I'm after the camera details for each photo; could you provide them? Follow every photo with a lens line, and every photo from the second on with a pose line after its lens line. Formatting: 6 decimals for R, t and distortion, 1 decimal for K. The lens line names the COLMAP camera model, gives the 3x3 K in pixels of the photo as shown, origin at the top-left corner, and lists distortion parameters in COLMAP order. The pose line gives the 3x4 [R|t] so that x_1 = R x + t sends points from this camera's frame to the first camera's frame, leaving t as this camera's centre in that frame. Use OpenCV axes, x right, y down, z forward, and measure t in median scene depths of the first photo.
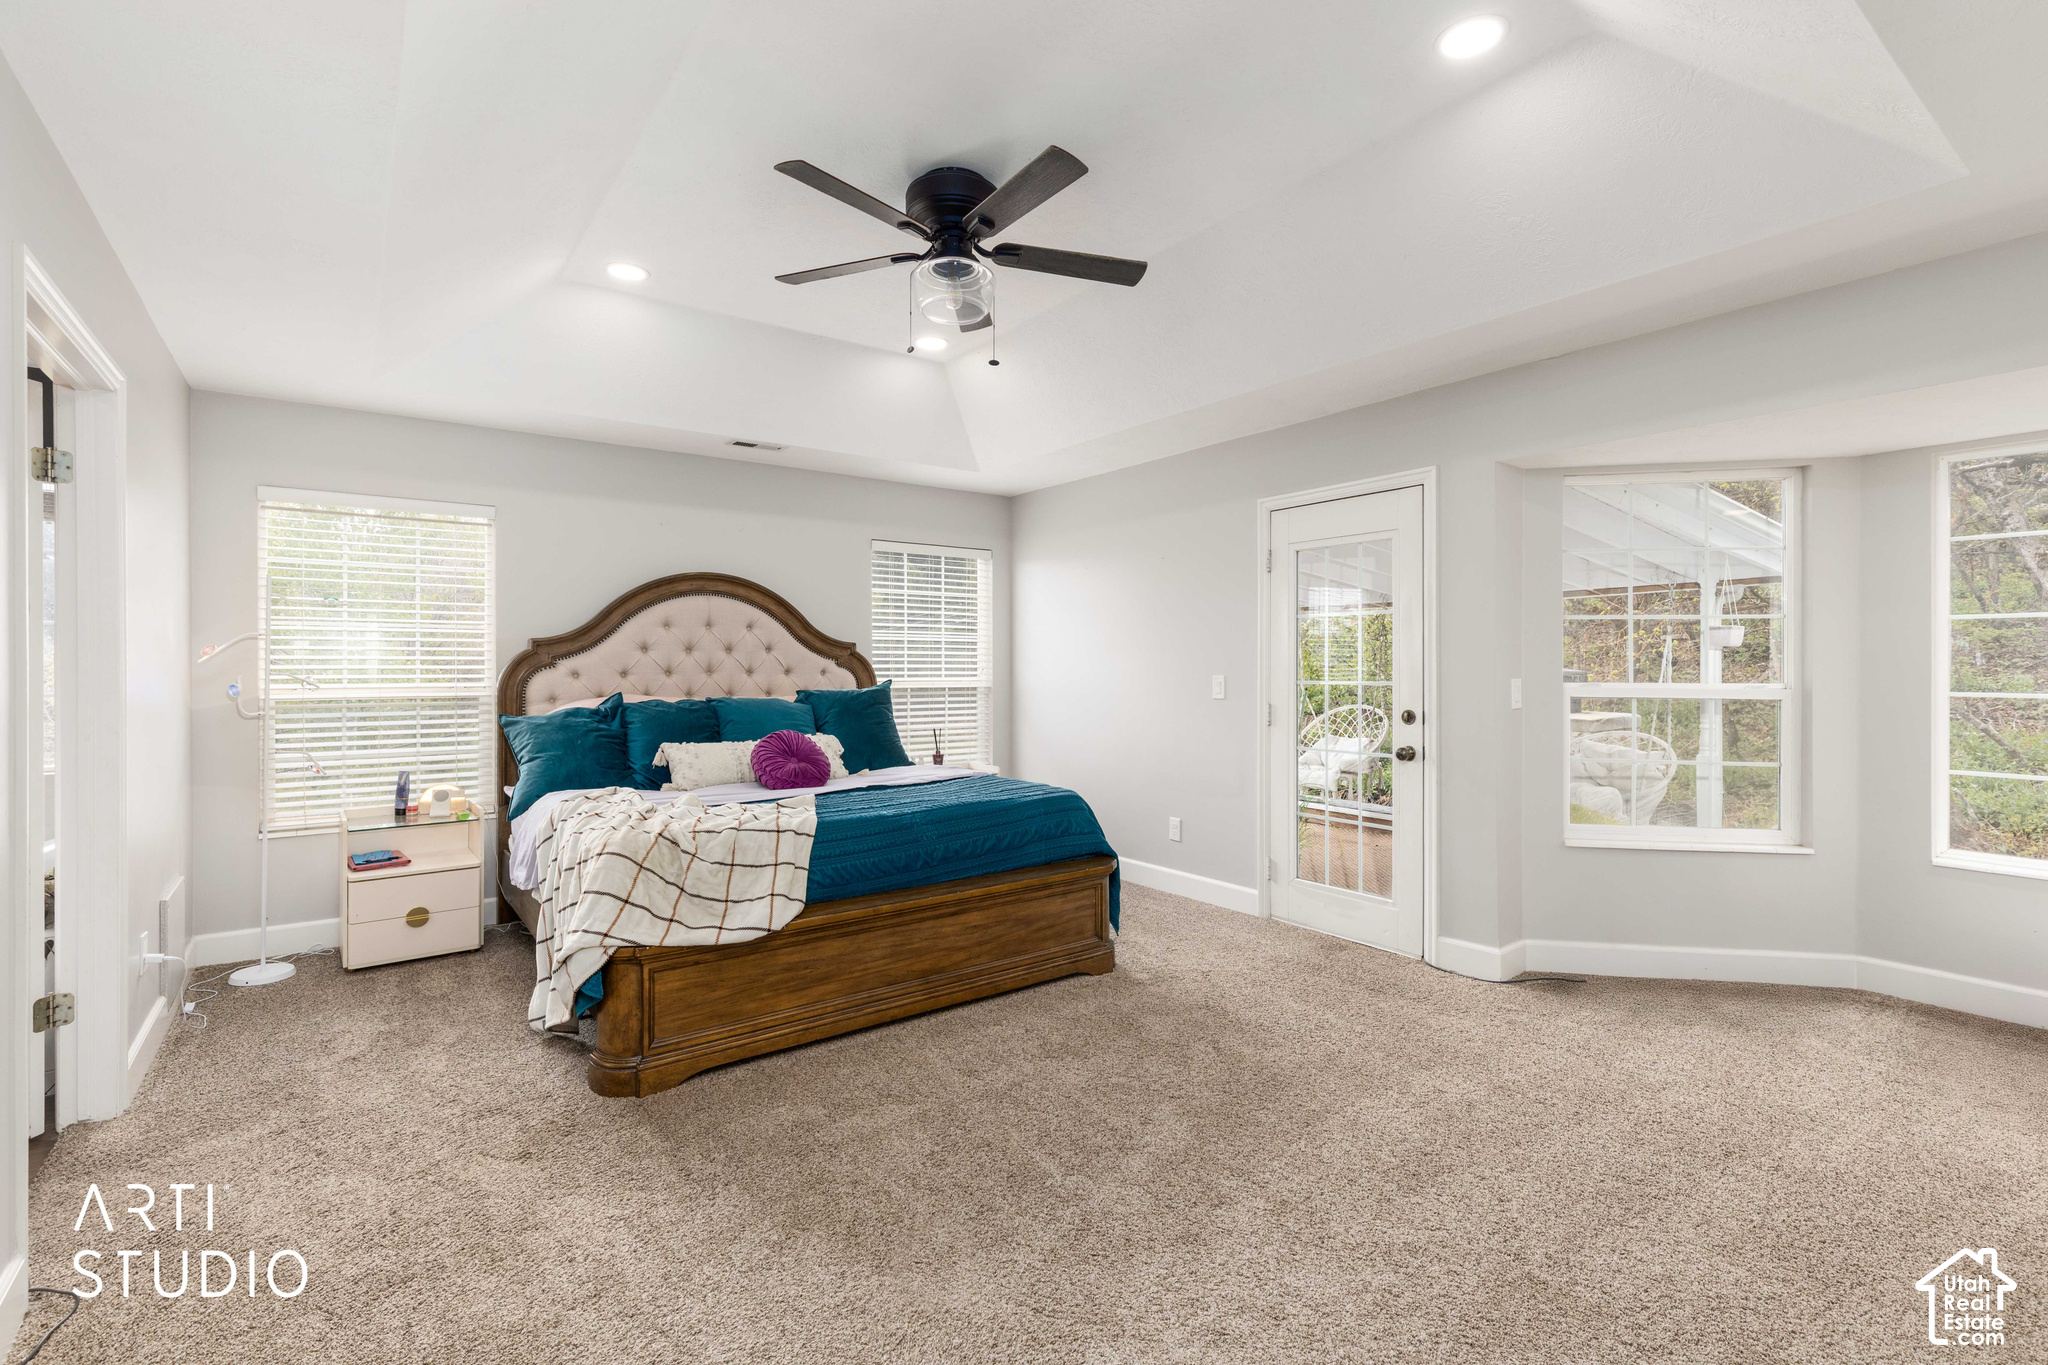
lens RADIAL K [[924.4, 0, 1032.3], [0, 924.4, 677.2], [0, 0, 1]] dist [0.000340, -0.000214]
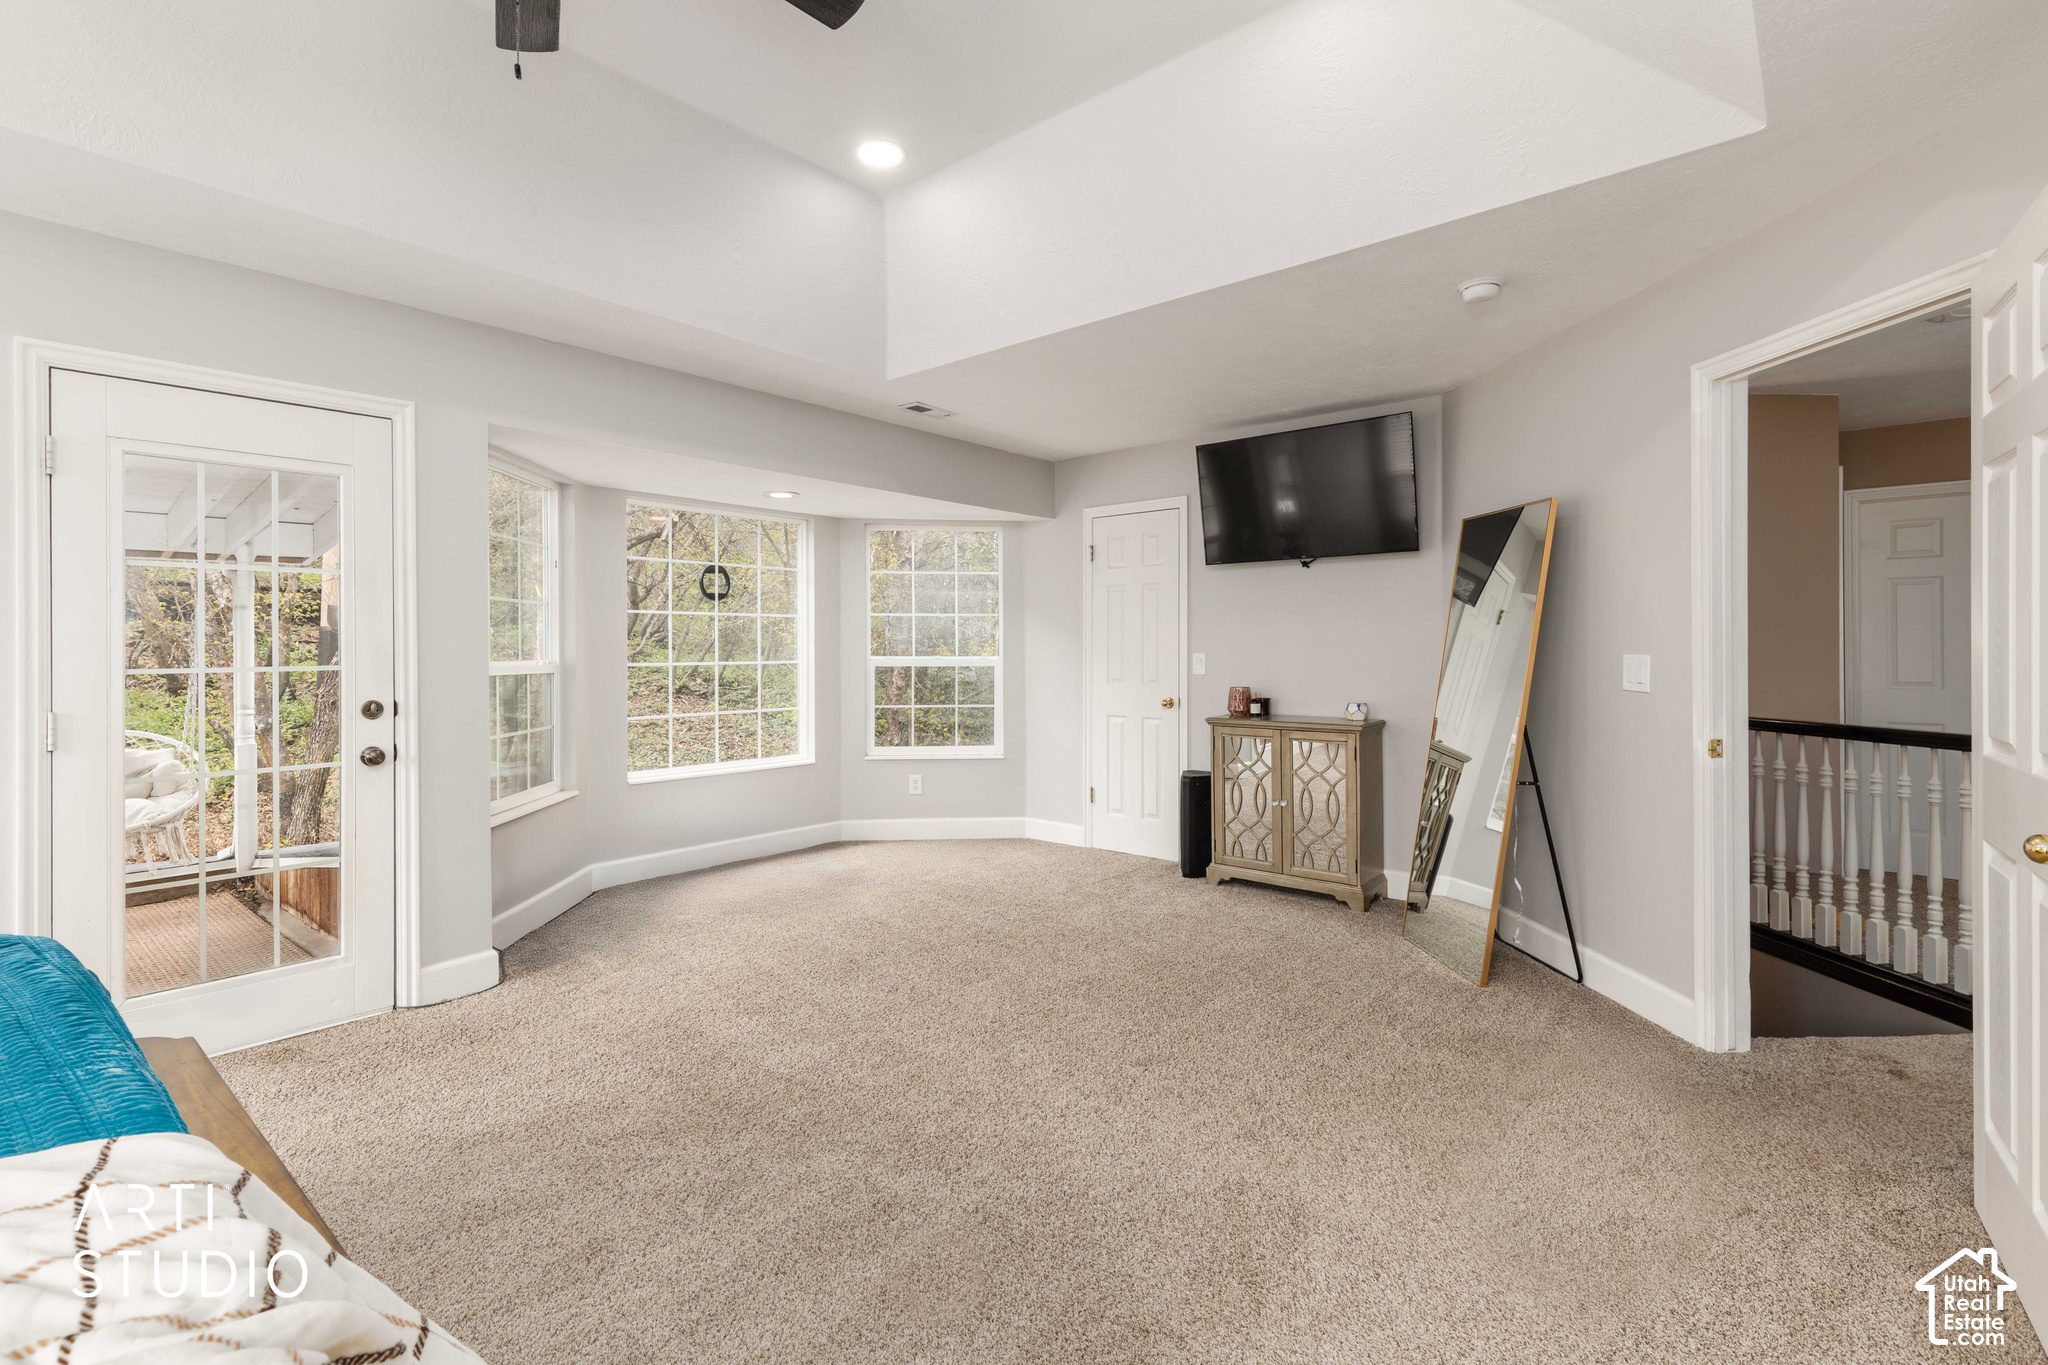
lens RADIAL K [[924.4, 0, 1032.2], [0, 924.4, 664.2], [0, 0, 1]] dist [0.000340, -0.000214]
pose [[-0.239927, -0.021894, 0.970544, -0.524114], [0.000306, 0.999744, 0.022628, -0.014185], [-0.970791, 0.005726, -0.239859, 0.694224]]
